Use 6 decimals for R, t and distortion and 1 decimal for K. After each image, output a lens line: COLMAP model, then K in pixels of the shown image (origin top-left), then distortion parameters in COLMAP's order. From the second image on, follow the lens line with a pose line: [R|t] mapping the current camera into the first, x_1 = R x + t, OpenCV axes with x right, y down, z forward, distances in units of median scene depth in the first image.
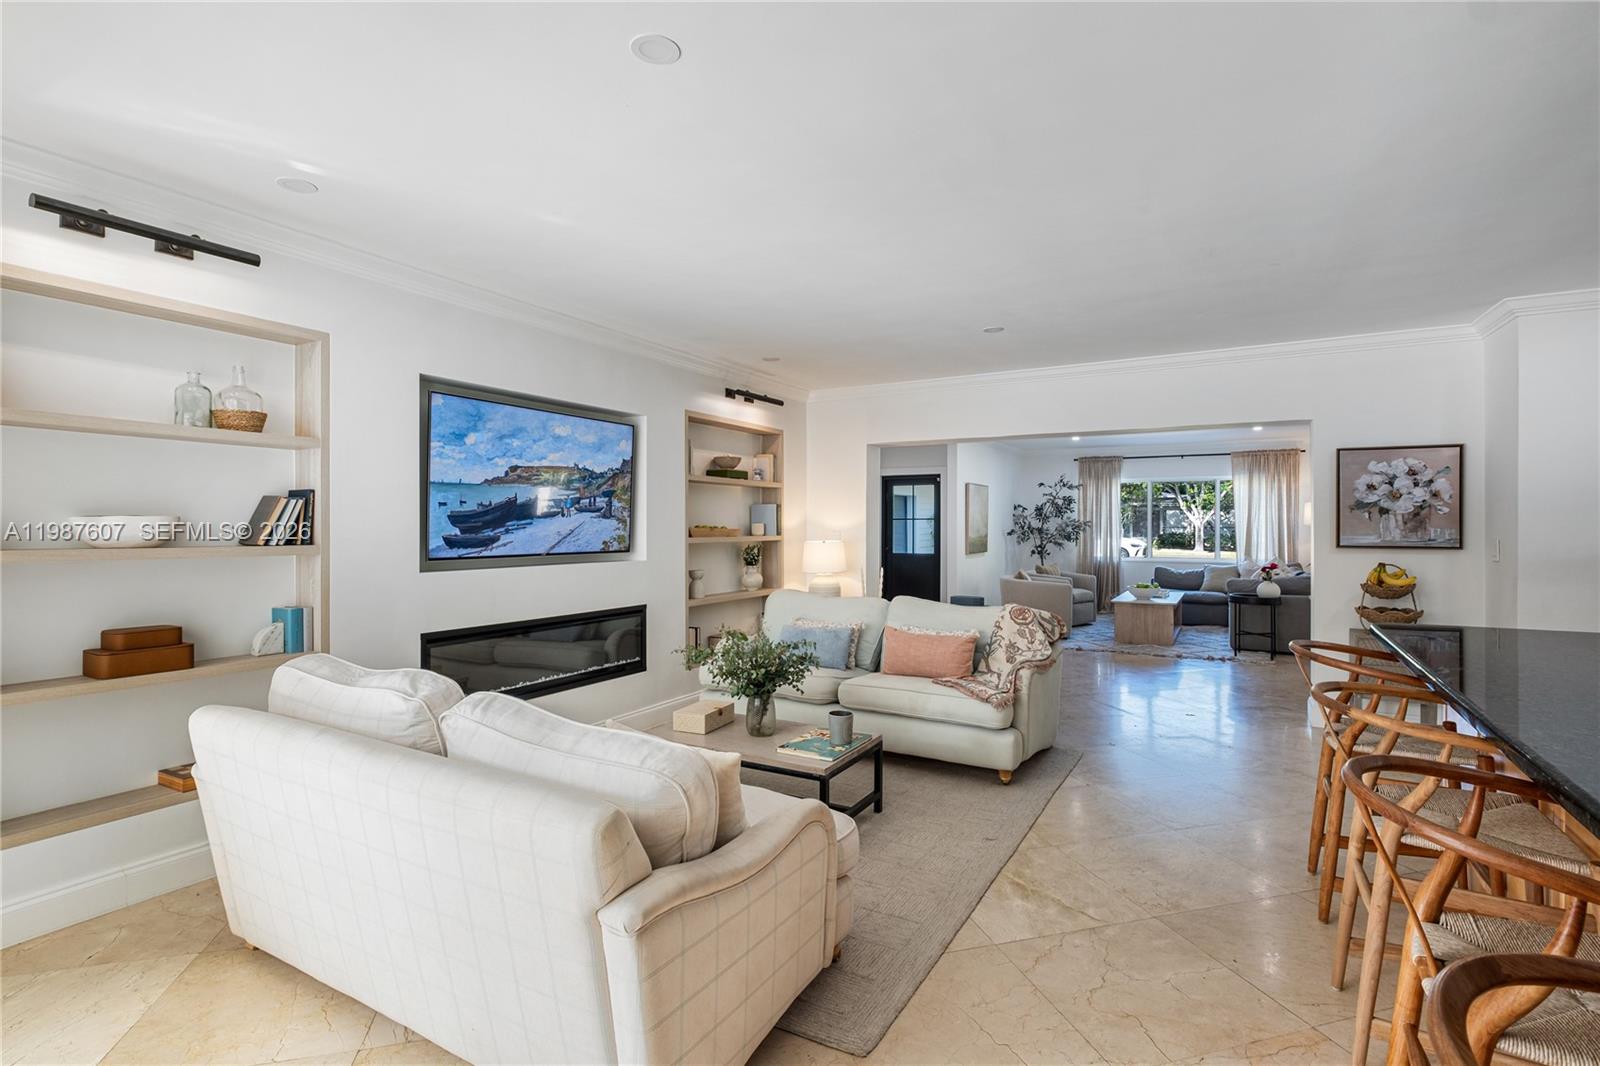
lens RADIAL K [[762.9, 0, 800.0], [0, 762.9, 533.0], [0, 0, 1]] dist [-0.001477, -0.000238]
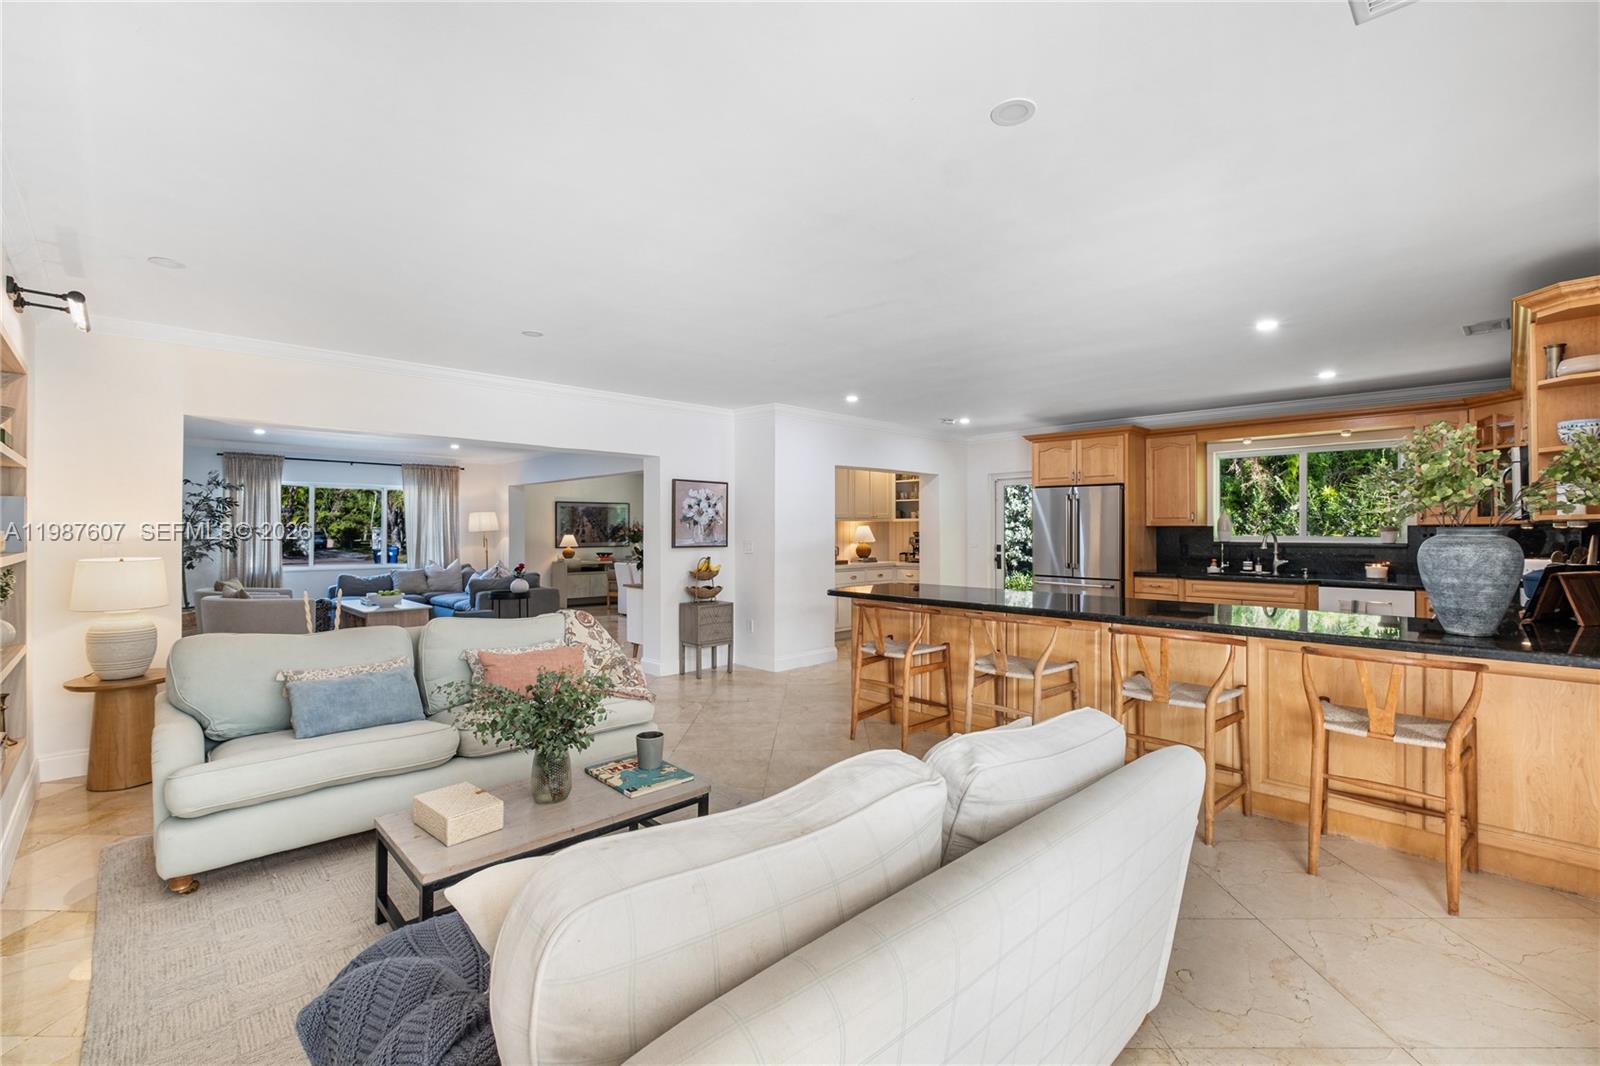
lens RADIAL K [[697.2, 0, 820.0], [0, 697.2, 527.8], [0, 0, 1]] dist [-0.000964, -0.000660]
pose [[0.265403, 0.003261, 0.964132, -0.219424], [0.010501, 0.999925, -0.006273, -0.003372], [-0.964081, 0.011789, 0.265348, 0.174080]]
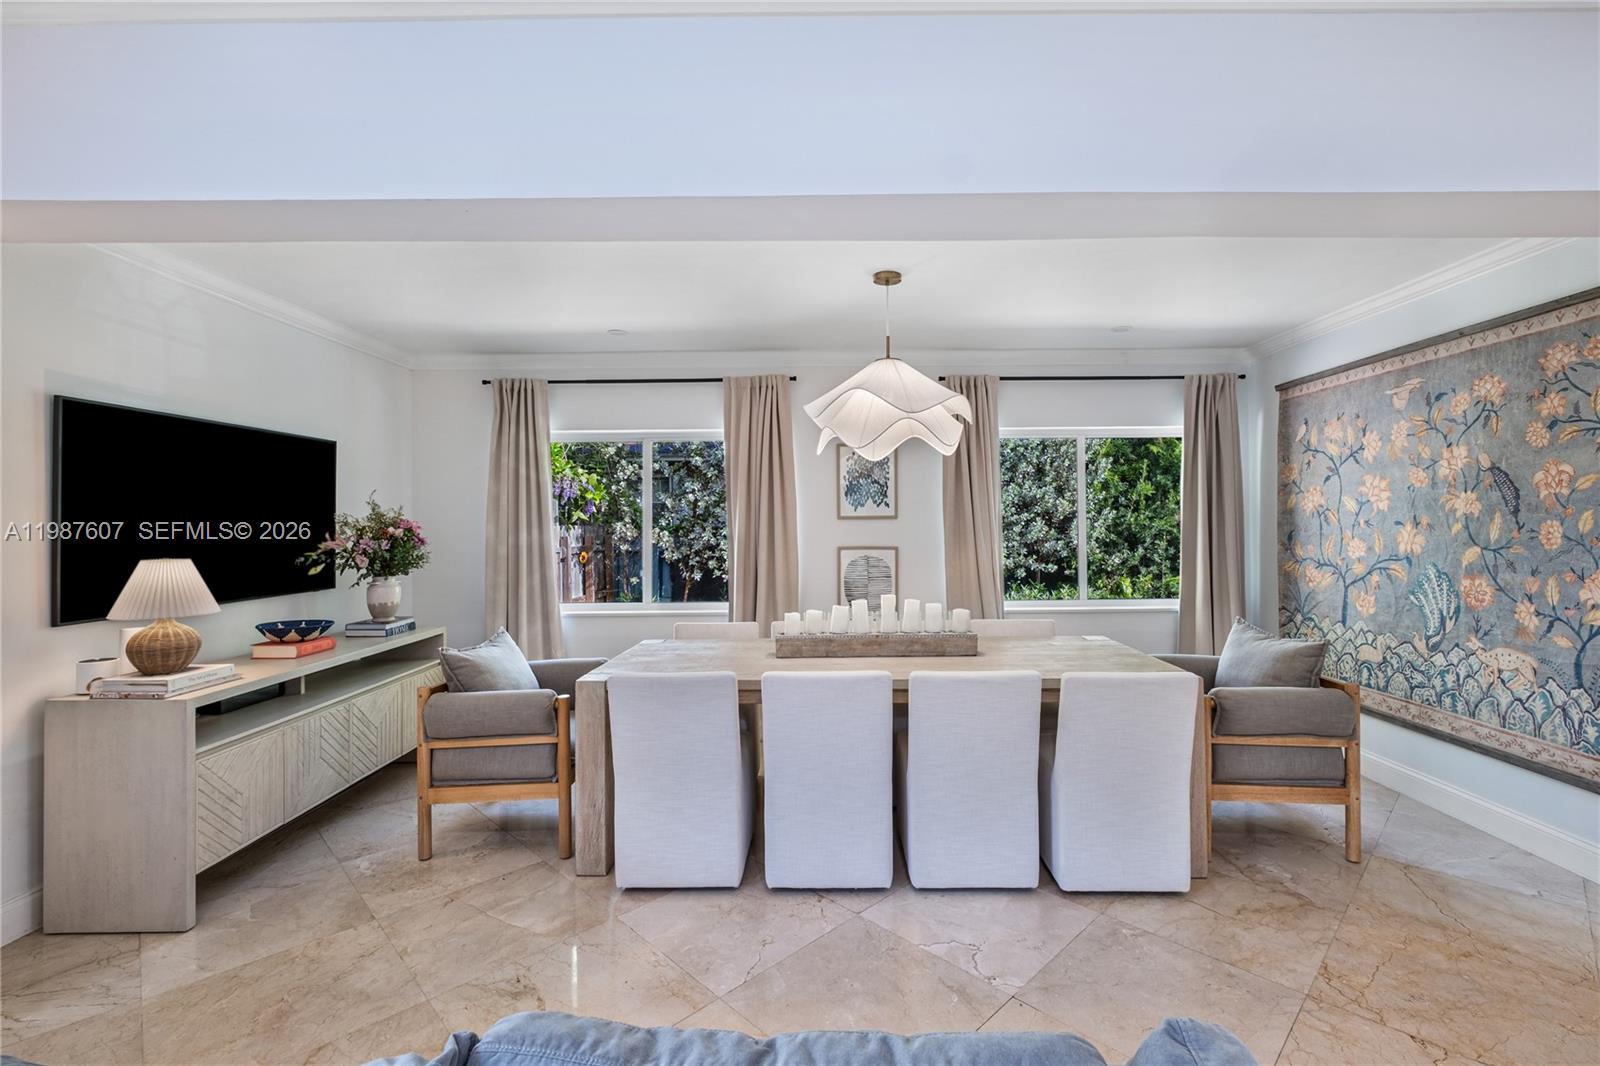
lens RADIAL K [[697.2, 0, 820.0], [0, 697.2, 527.8], [0, 0, 1]] dist [-0.000964, -0.000660]
pose [[-0.487158, 0.000585, 0.873314, 0.441006], [0.017192, 0.999812, 0.008920, -0.012251], [-0.873145, 0.019359, -0.487077, 0.782975]]
